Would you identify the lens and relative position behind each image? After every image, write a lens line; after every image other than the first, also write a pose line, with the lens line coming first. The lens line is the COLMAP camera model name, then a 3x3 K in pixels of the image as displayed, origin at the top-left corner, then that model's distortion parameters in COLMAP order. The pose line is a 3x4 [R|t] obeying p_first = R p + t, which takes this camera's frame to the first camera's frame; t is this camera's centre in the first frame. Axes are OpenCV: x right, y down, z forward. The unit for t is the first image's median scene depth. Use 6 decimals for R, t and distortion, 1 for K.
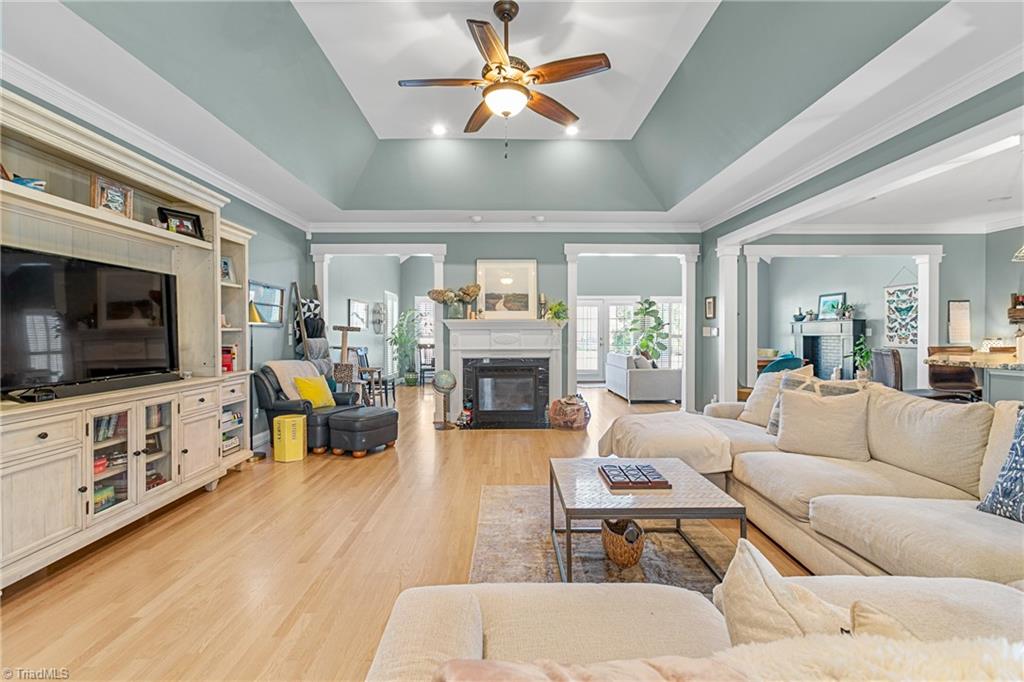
lens RADIAL K [[455.5, 0, 514.2], [0, 455.5, 336.3], [0, 0, 1]] dist [-0.019324, 0.018439]
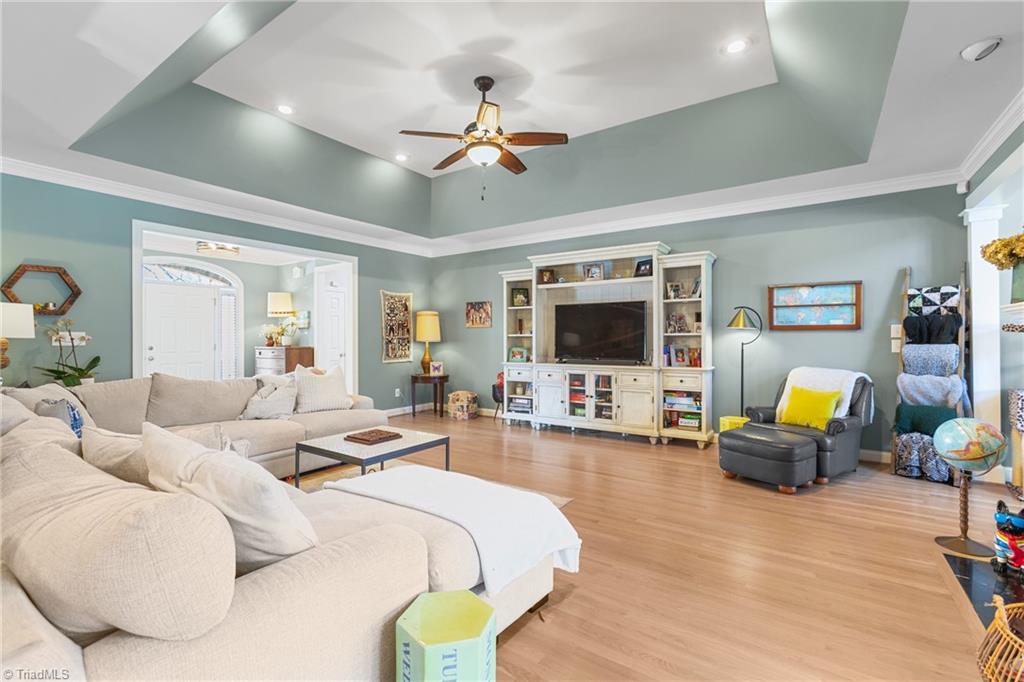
lens RADIAL K [[457.8, 0, 509.6], [0, 457.8, 336.5], [0, 0, 1]] dist [0.000349, 0.000525]
pose [[-0.592141, 0.001126, -0.805834, 0.468339], [-0.004340, 0.999980, 0.004586, -0.008230], [0.805823, 0.006213, -0.592124, 0.877999]]
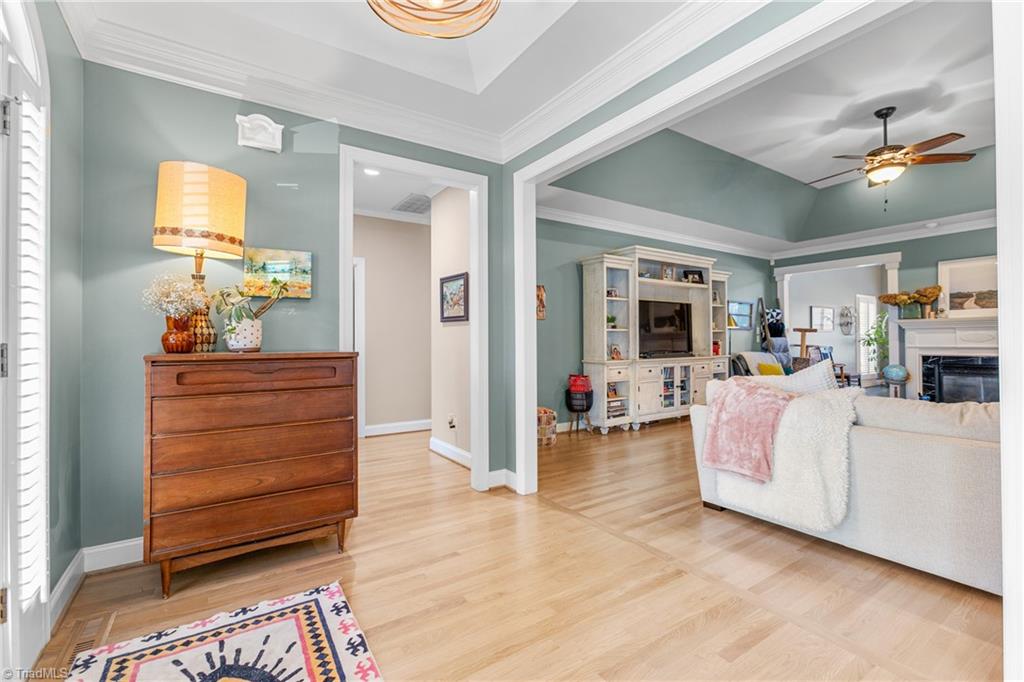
lens RADIAL K [[457.8, 0, 509.6], [0, 457.8, 336.5], [0, 0, 1]] dist [0.000349, 0.000525]
pose [[0.542186, -0.009872, -0.840200, 0.275560], [-0.001487, 0.999918, -0.012708, 0.019309], [0.840257, 0.008139, 0.542127, -0.411157]]
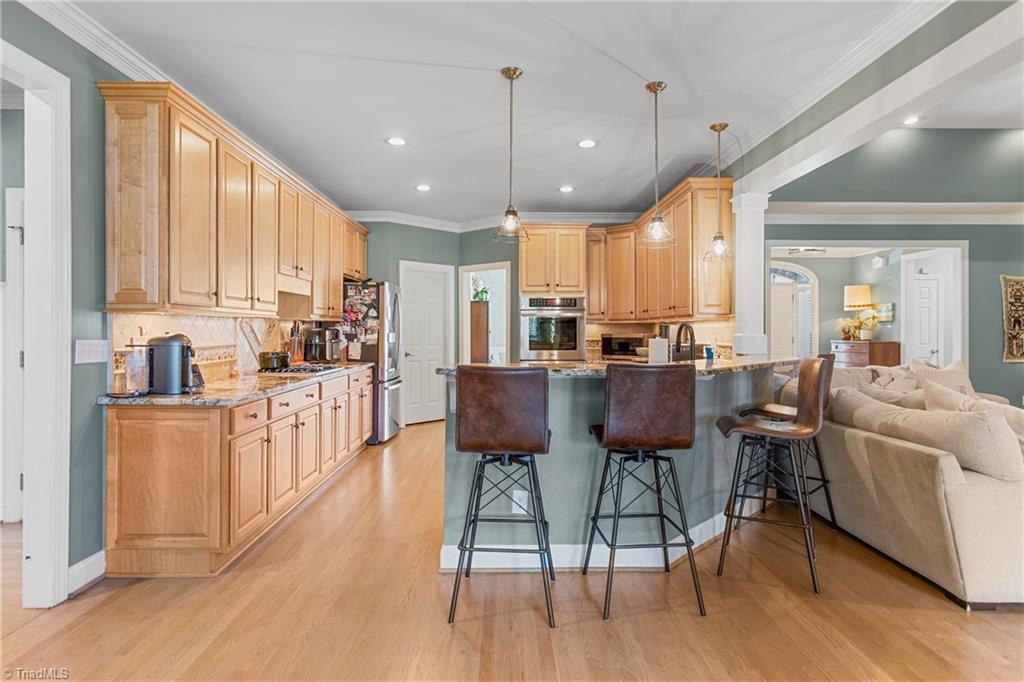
lens RADIAL K [[541.8, 0, 507.1], [0, 541.8, 328.4], [0, 0, 1]] dist [0.002903, 0.001763]
pose [[-0.999973, 0.000189, 0.007405, 0.762910], [0.000221, 0.999990, 0.004368, -0.011391], [-0.007404, 0.004370, -0.999963, 1.087758]]
